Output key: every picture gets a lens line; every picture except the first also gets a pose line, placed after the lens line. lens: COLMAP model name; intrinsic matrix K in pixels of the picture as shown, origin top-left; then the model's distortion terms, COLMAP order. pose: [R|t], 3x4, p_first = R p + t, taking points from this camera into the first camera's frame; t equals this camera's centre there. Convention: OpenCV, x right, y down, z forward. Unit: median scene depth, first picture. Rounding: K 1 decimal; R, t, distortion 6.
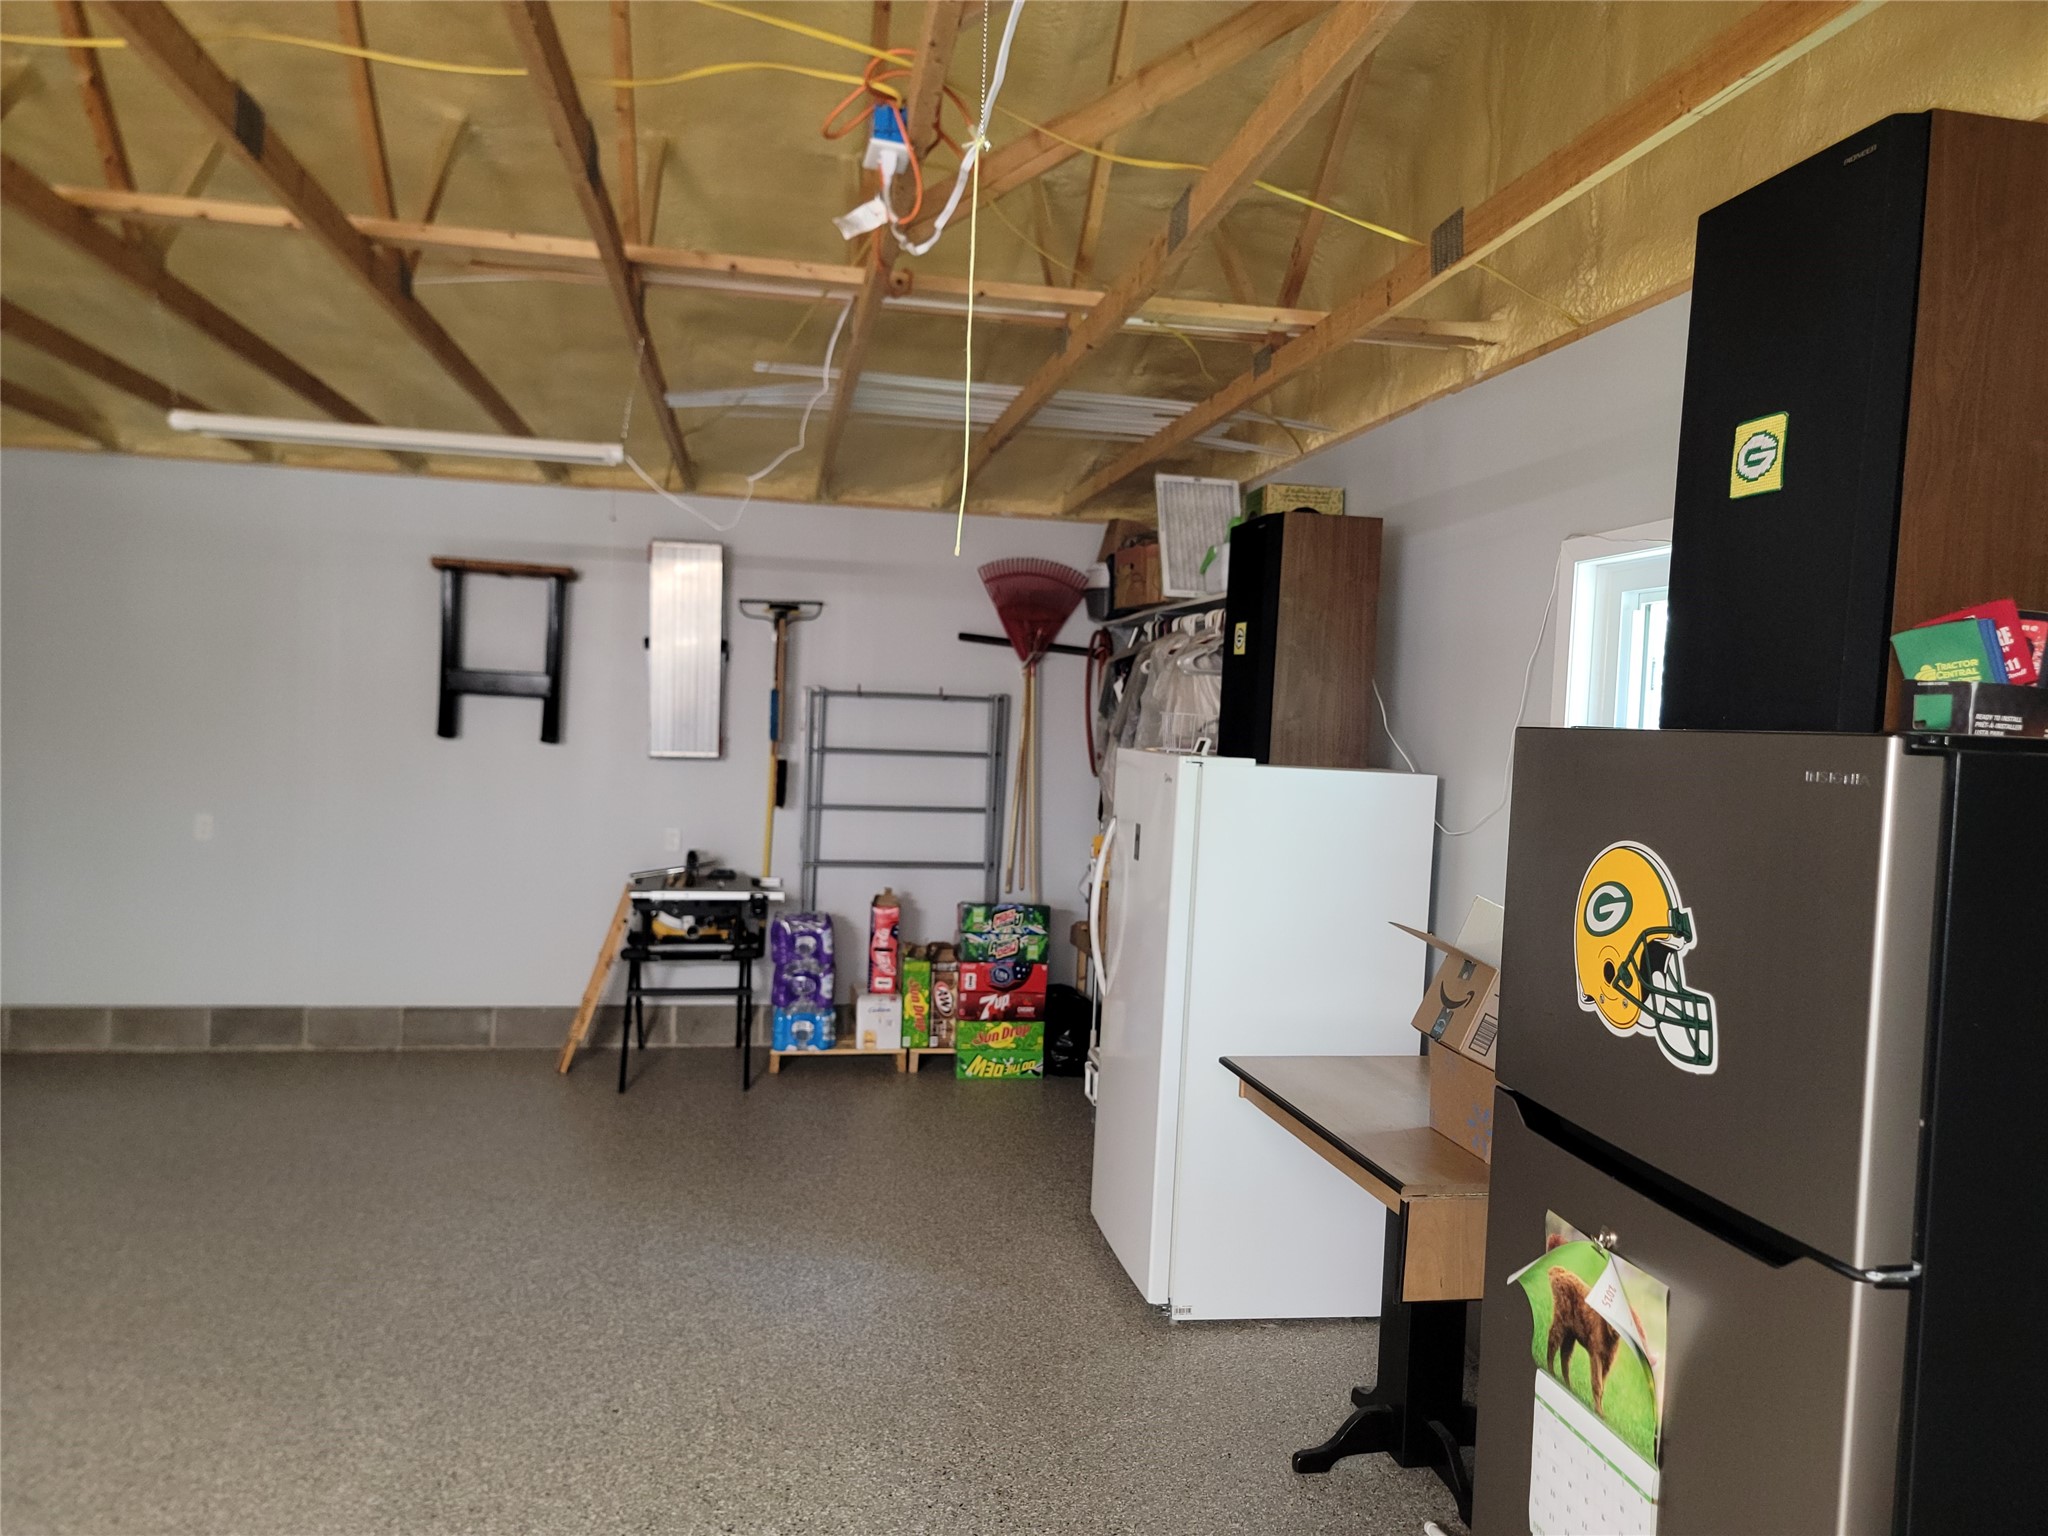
lens RADIAL K [[1436.3, 0, 1025.9], [0, 1436.3, 737.6], [0, 0, 1]] dist [0.047844, -0.001876]
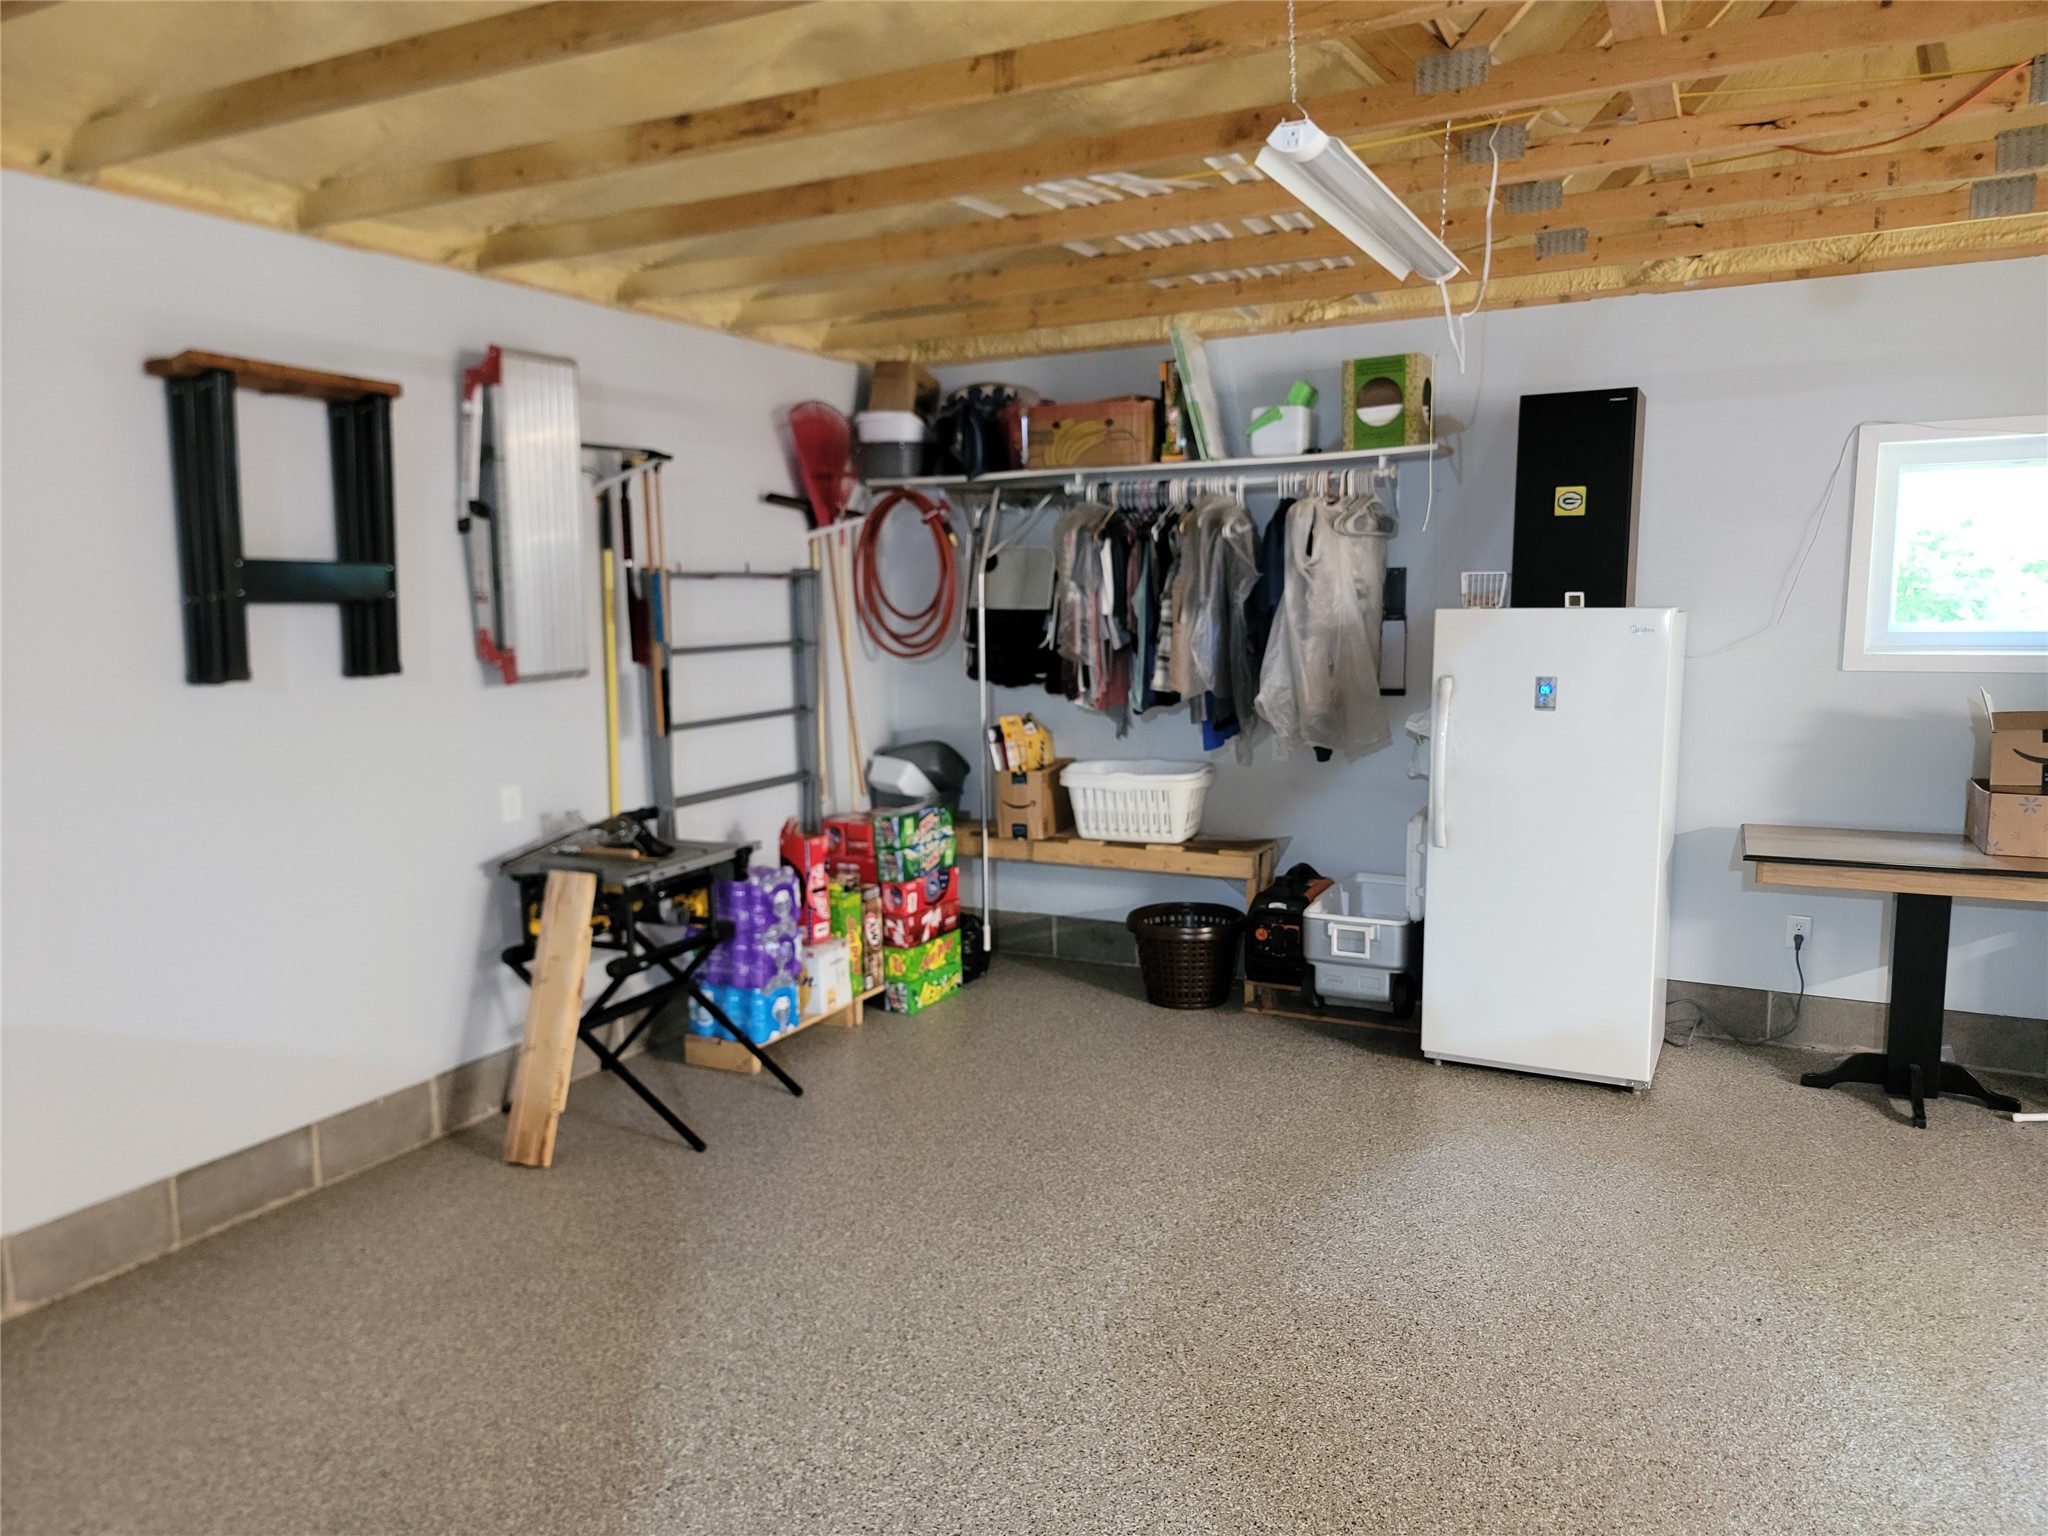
lens RADIAL K [[1437.6, 0, 1024.4], [0, 1437.6, 769.7], [0, 0, 1]] dist [0.057391, -0.044753]
pose [[0.610006, -0.147519, 0.778544, -0.651274], [0.054632, 0.988010, 0.144403, -0.031083], [-0.790511, -0.045554, 0.610751, 0.412719]]
